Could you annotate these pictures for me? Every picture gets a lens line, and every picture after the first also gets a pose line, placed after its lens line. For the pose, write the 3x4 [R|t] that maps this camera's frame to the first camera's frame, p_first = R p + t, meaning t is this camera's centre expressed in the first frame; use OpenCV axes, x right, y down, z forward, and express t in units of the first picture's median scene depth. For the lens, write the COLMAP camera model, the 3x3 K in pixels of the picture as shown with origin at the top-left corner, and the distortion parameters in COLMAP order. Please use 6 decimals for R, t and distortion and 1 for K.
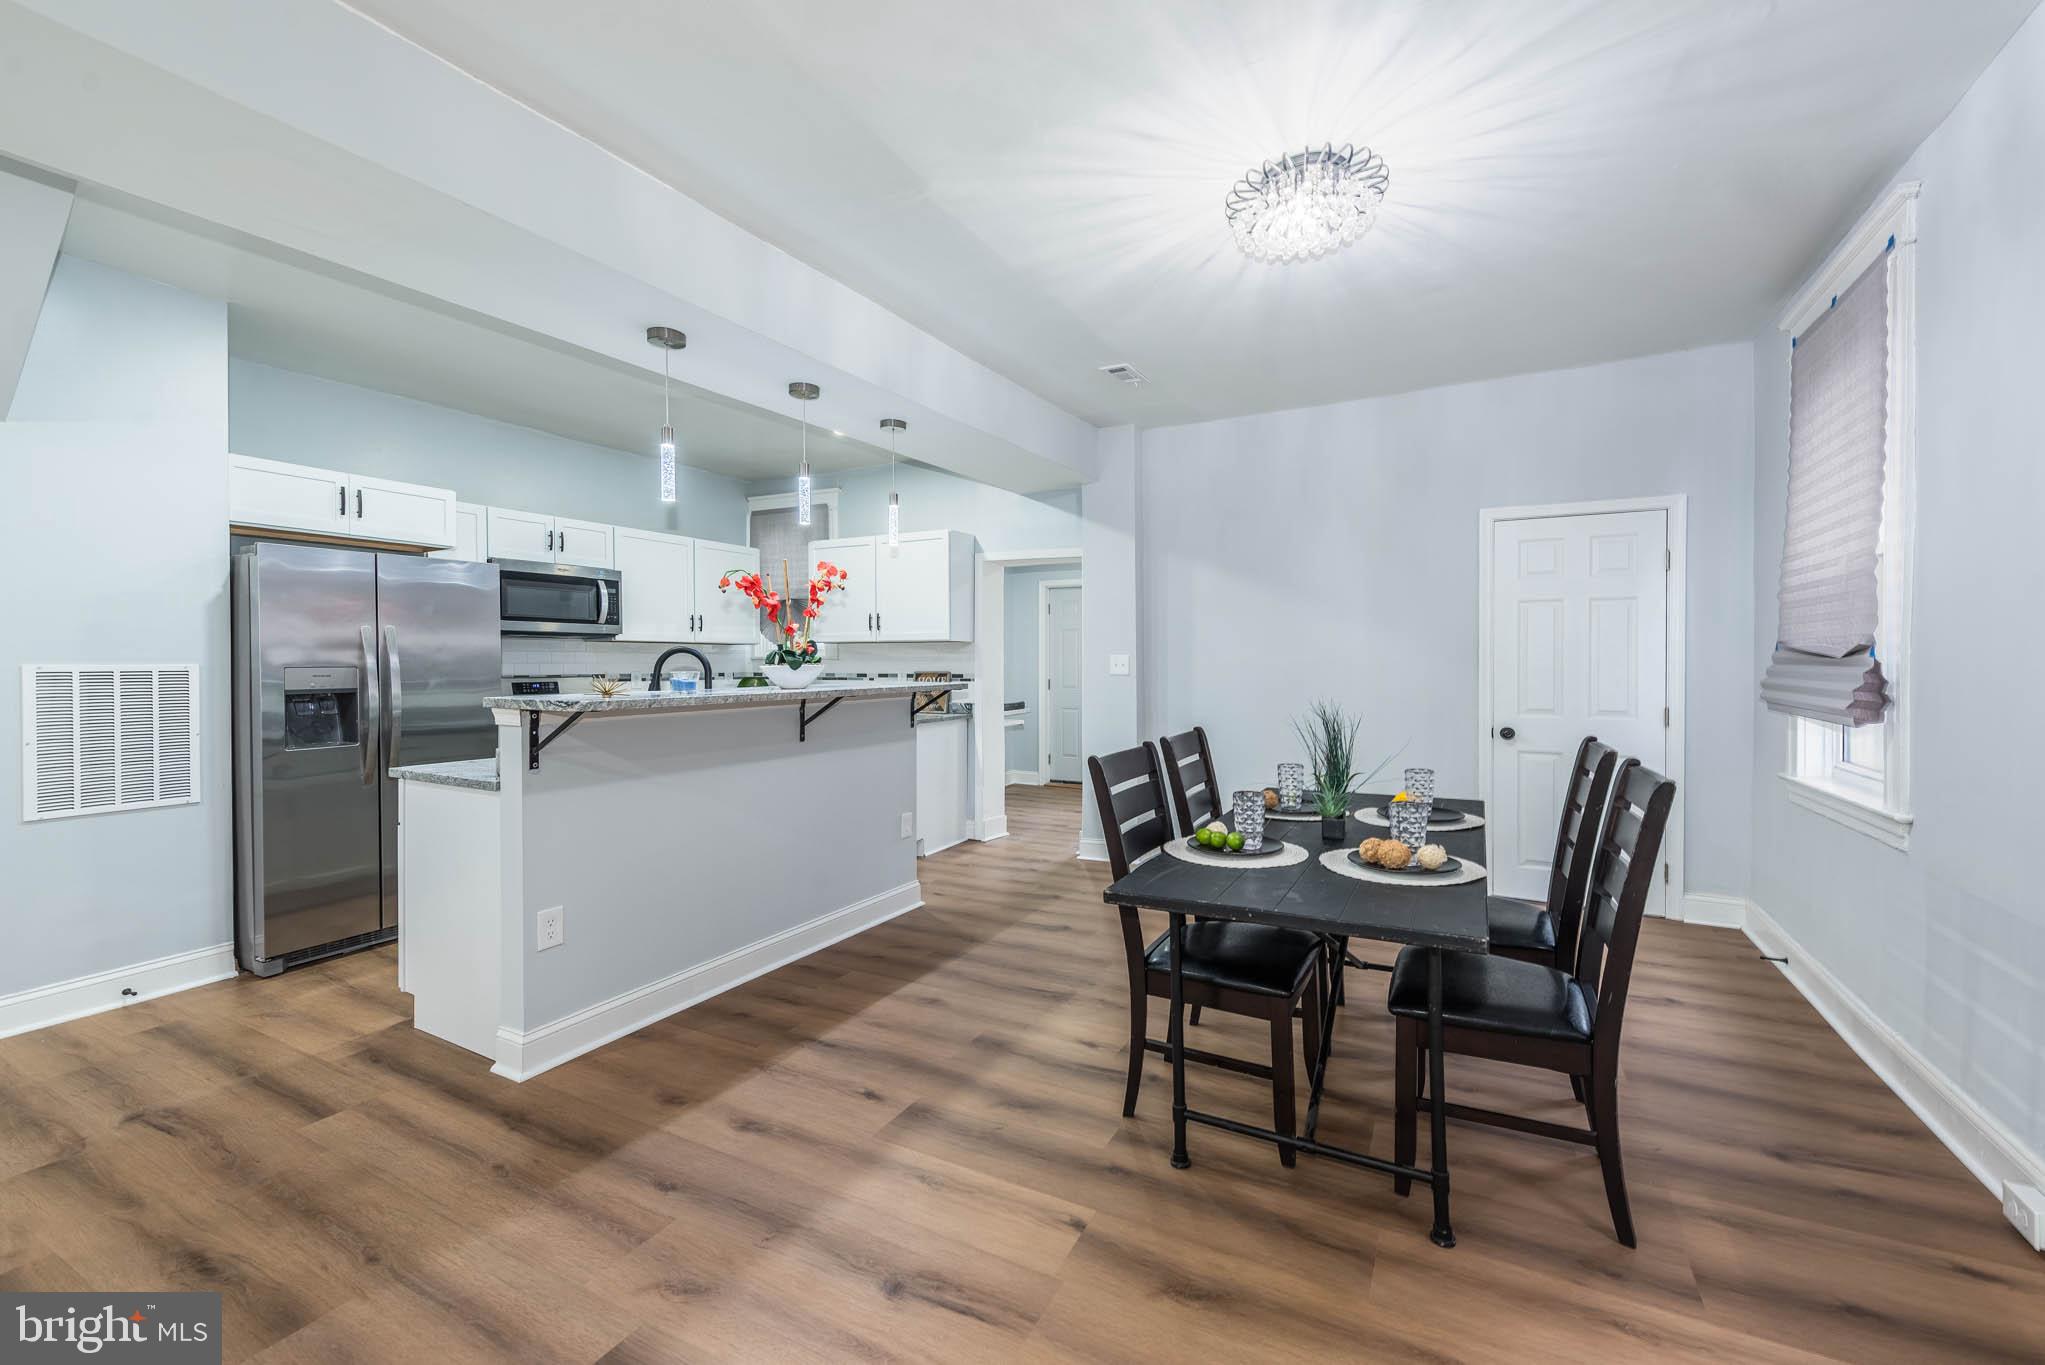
lens RADIAL K [[821.6, 0, 1030.4], [0, 821.6, 666.3], [0, 0, 1]] dist [0.009560, -0.001683]
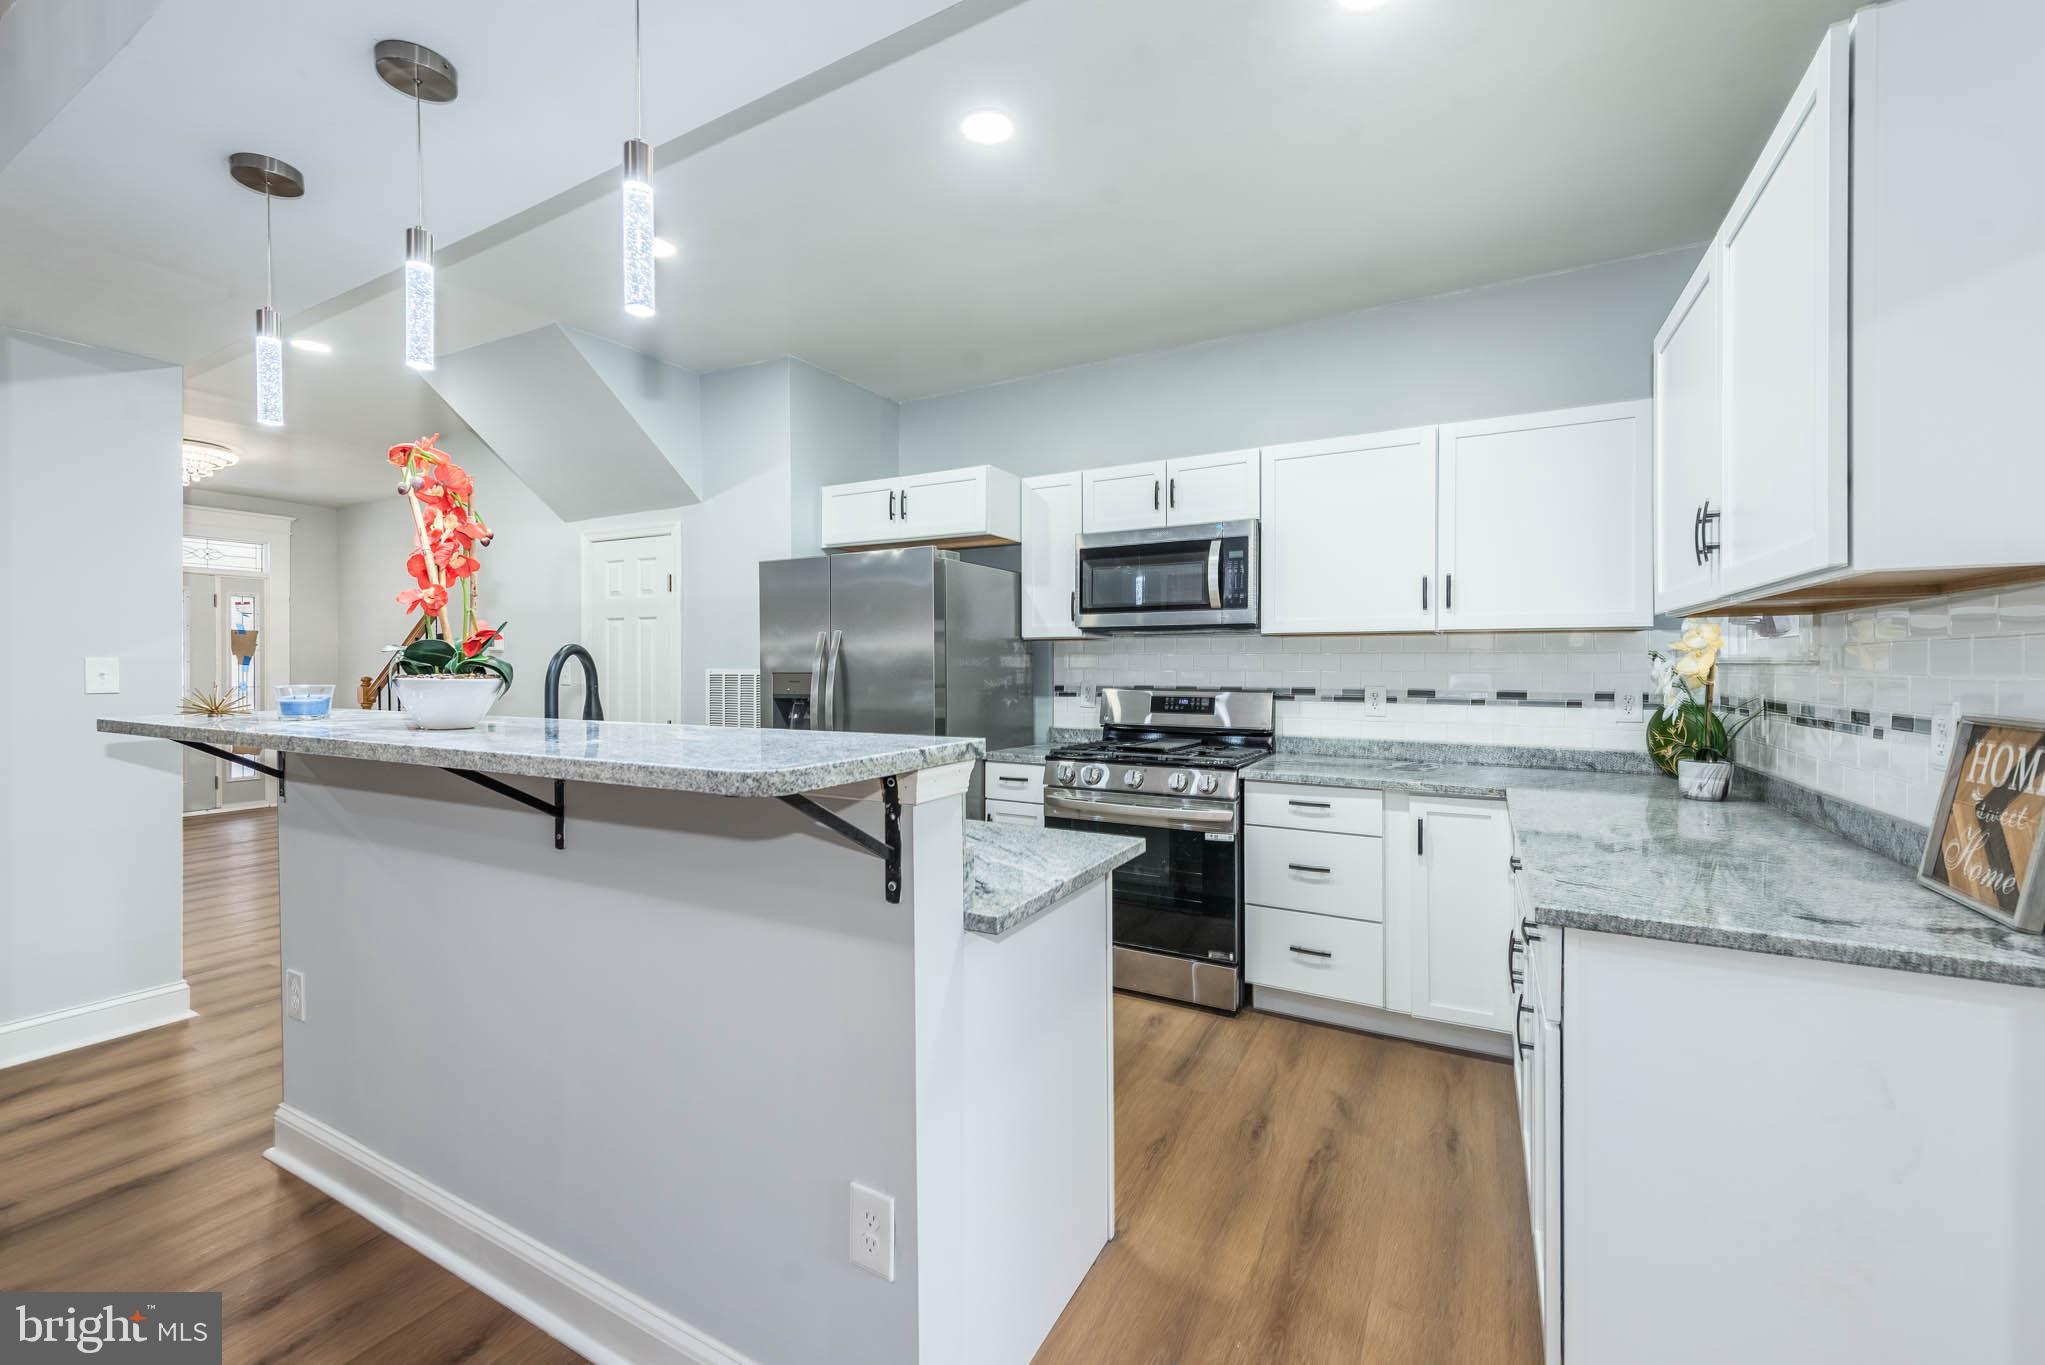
lens RADIAL K [[821.6, 0, 1019.4], [0, 821.6, 672.4], [0, 0, 1]] dist [0.009560, -0.001683]
pose [[-0.006842, 0.009373, -0.999933, 0.118285], [-0.006080, 0.999937, 0.009415, -0.007592], [0.999958, 0.006144, -0.006785, 0.874298]]
